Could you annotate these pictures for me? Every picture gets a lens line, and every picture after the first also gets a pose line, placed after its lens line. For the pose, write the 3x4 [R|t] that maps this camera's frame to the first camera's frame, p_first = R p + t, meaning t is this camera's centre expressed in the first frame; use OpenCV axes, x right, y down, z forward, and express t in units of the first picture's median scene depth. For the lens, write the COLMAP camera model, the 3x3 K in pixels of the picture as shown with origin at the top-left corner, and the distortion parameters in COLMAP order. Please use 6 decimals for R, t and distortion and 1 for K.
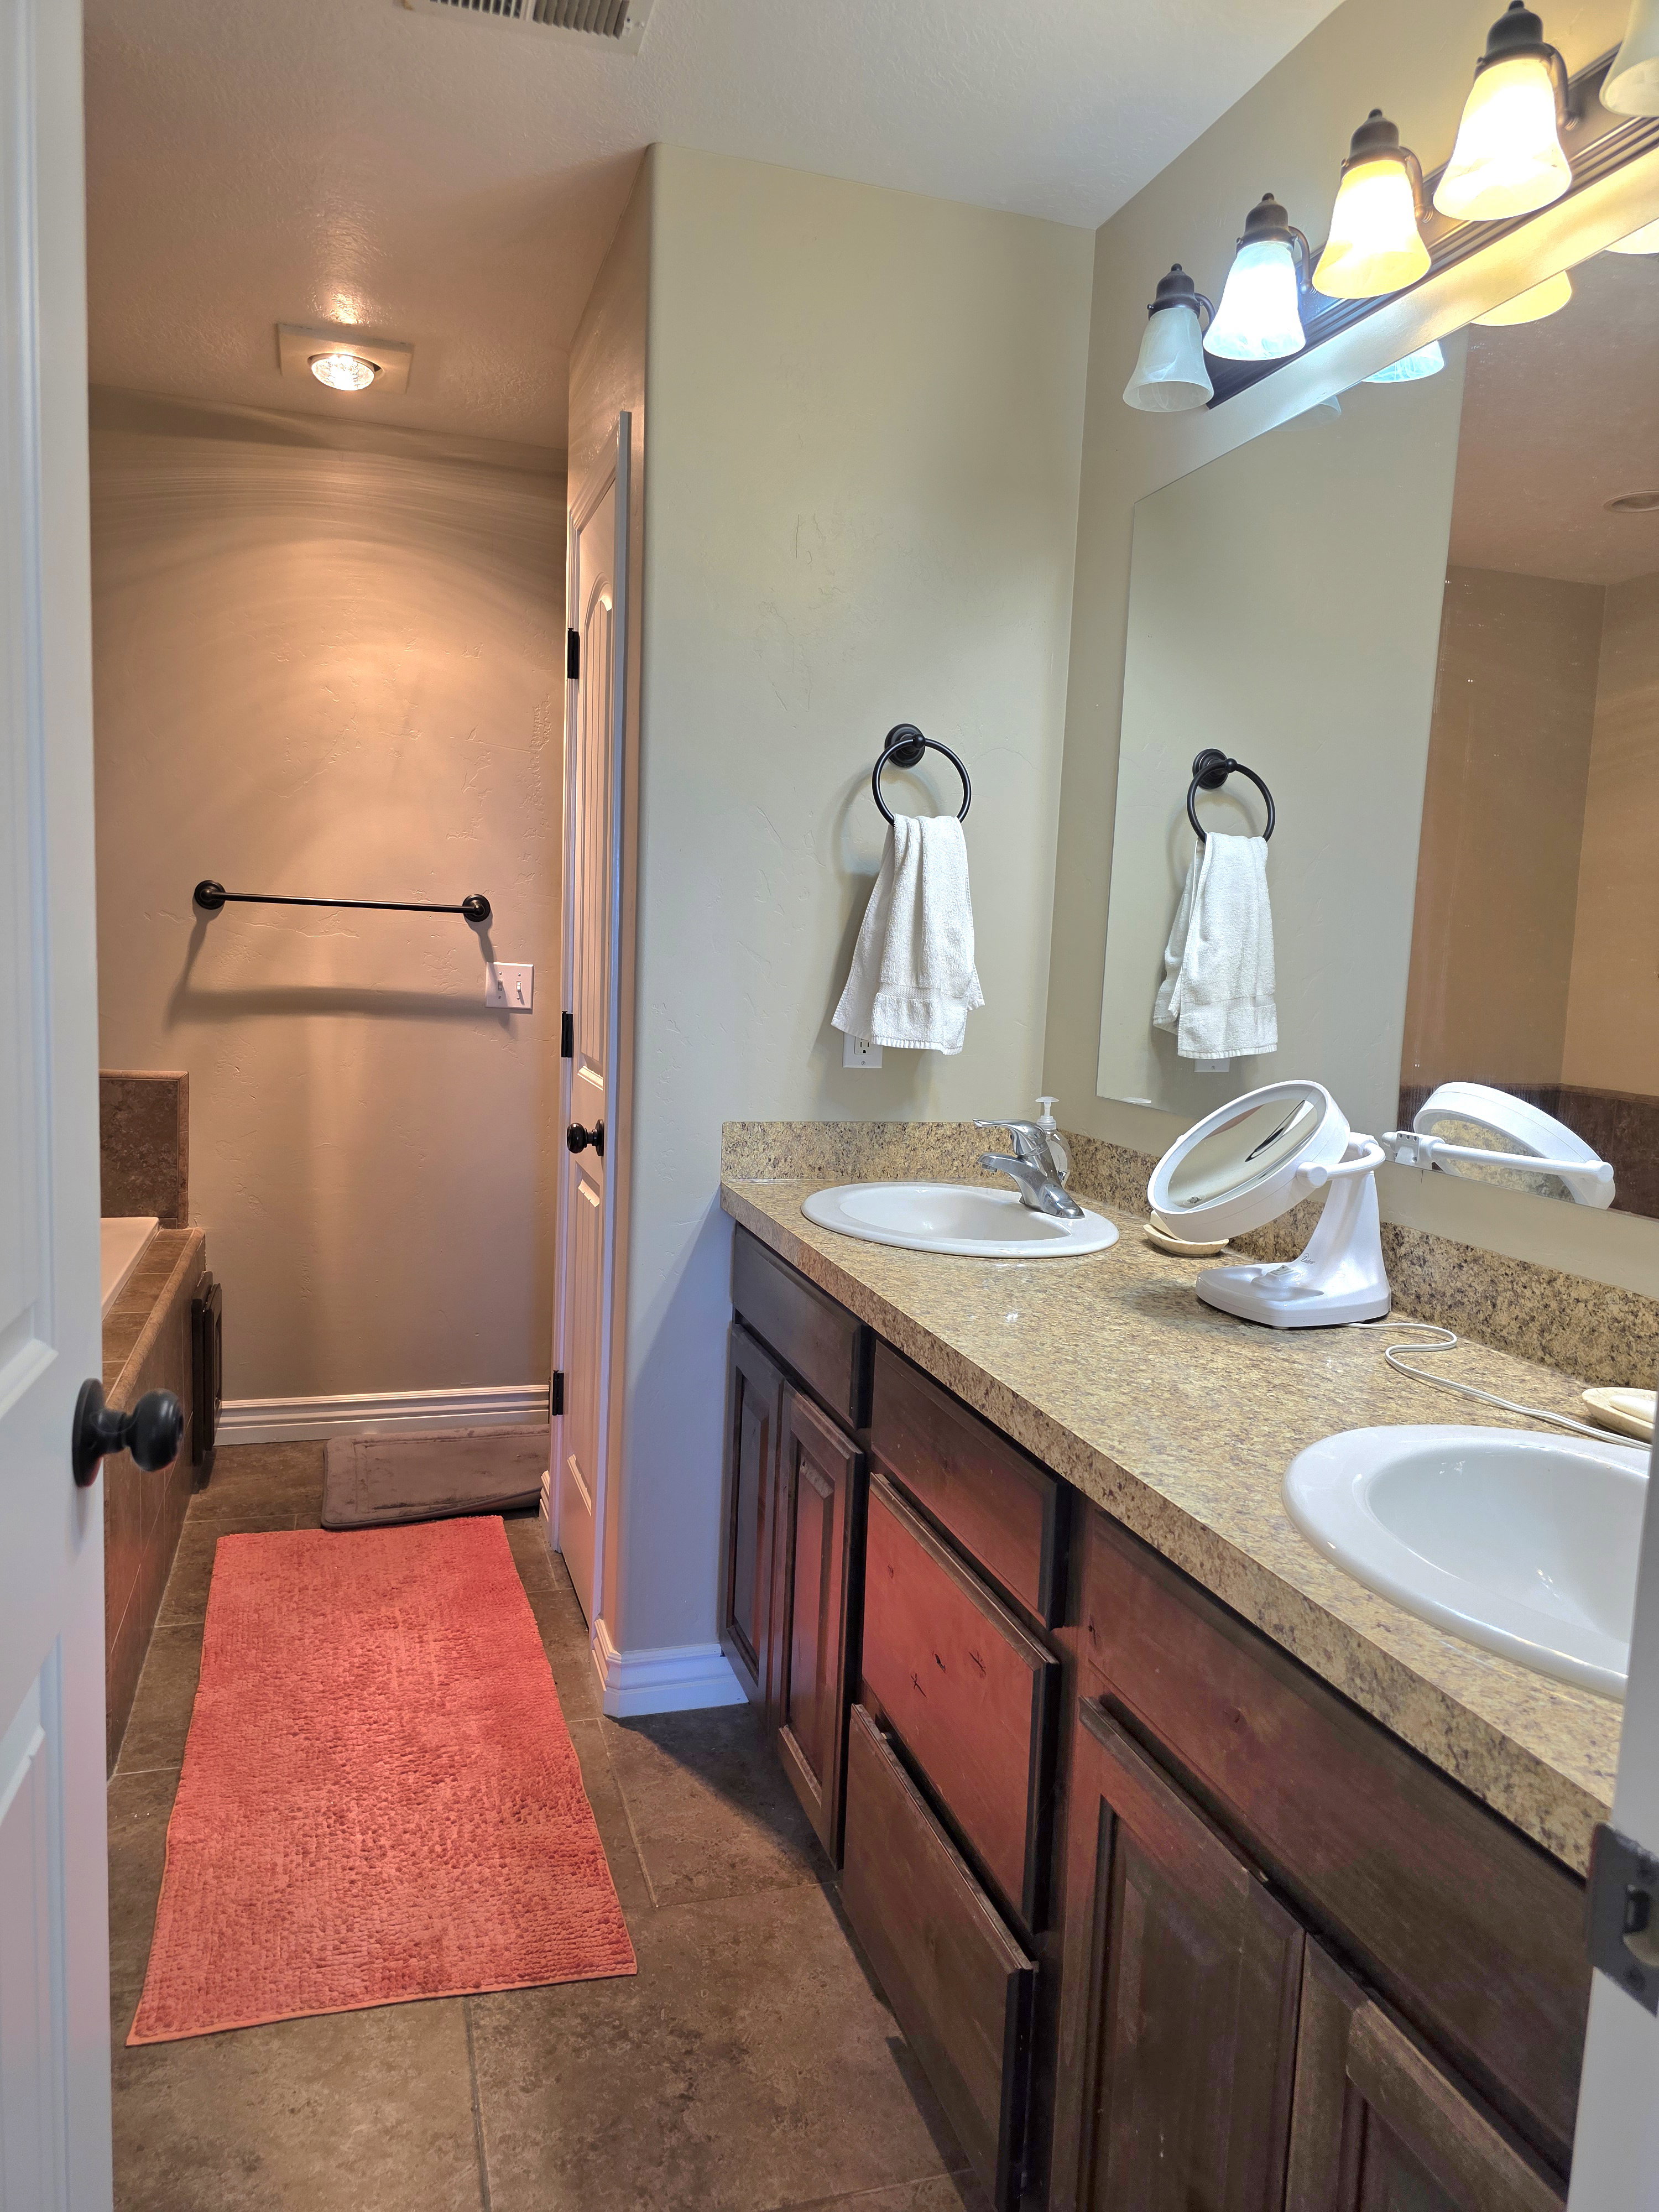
lens RADIAL K [[1486.0, 0, 825.6], [0, 1486.0, 1103.6], [0, 0, 1]] dist [0.042641, -0.030927]
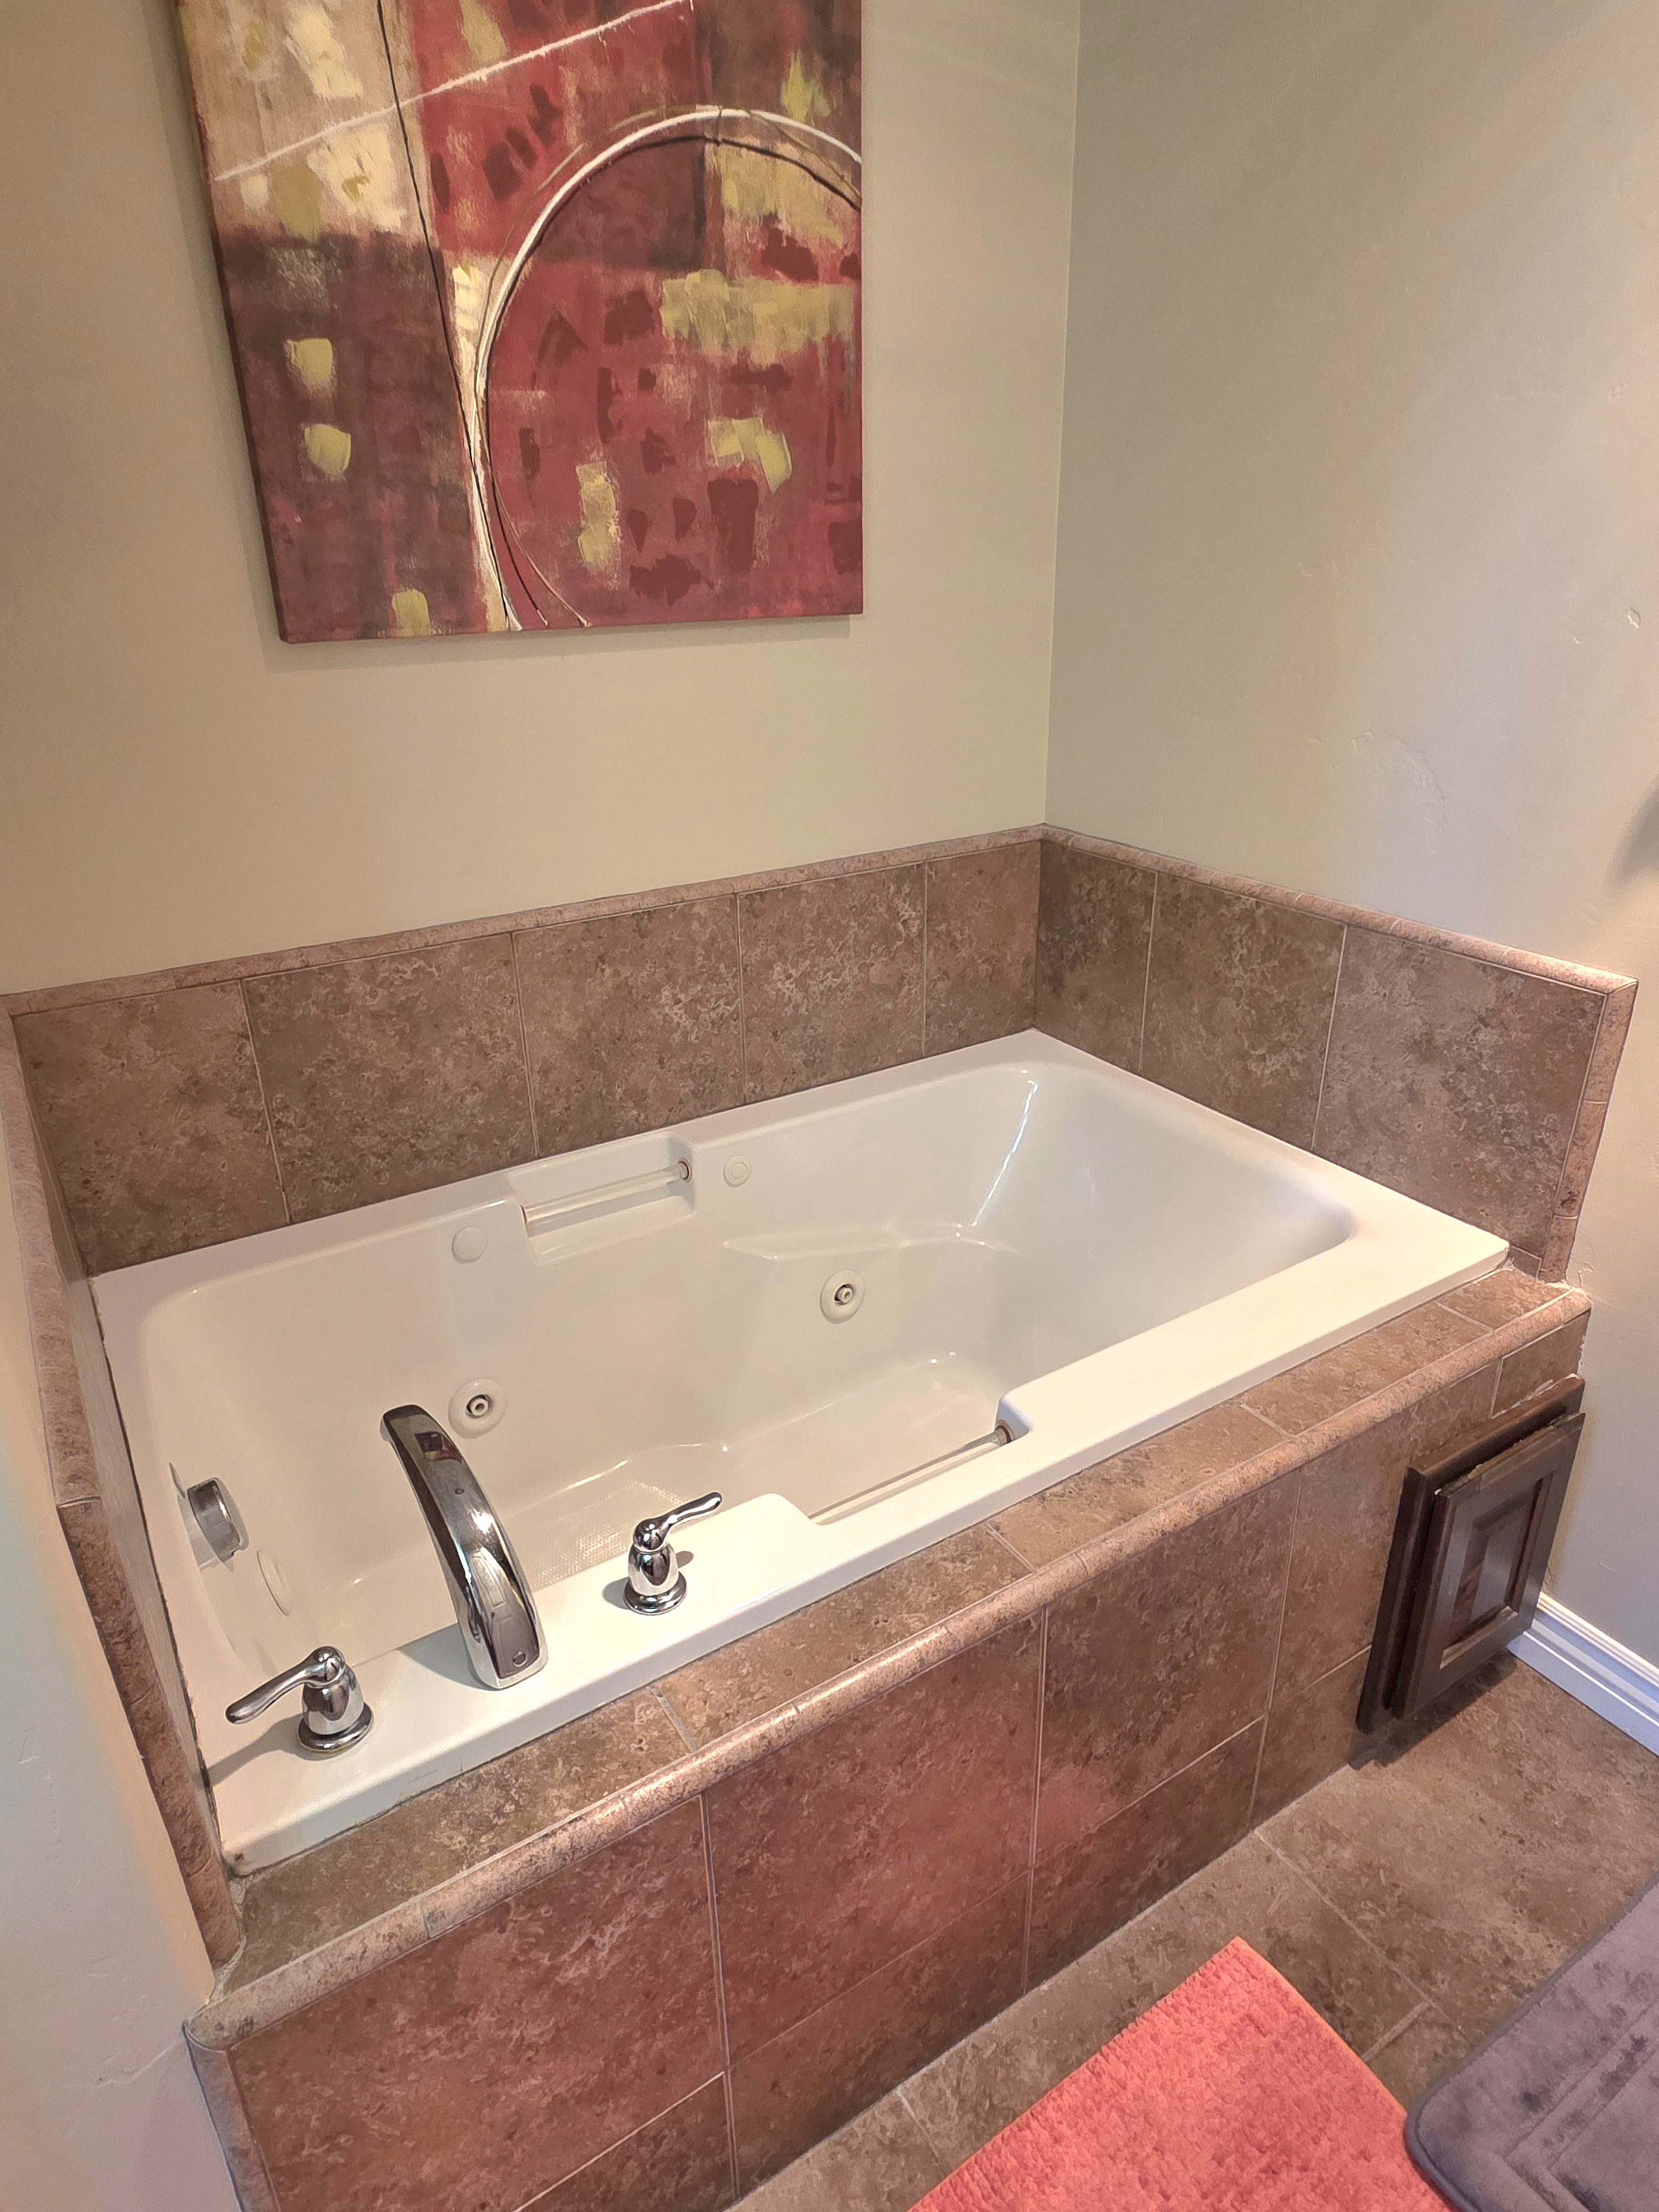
lens RADIAL K [[1218.9, 0, 826.2], [0, 1218.9, 1098.3], [0, 0, 1]] dist [0.004074, 0.000642]
pose [[0.232392, 0.326408, -0.916216, -0.135054], [-0.075273, 0.945217, 0.317647, -0.086480], [0.969705, -0.004853, 0.244230, 0.678012]]
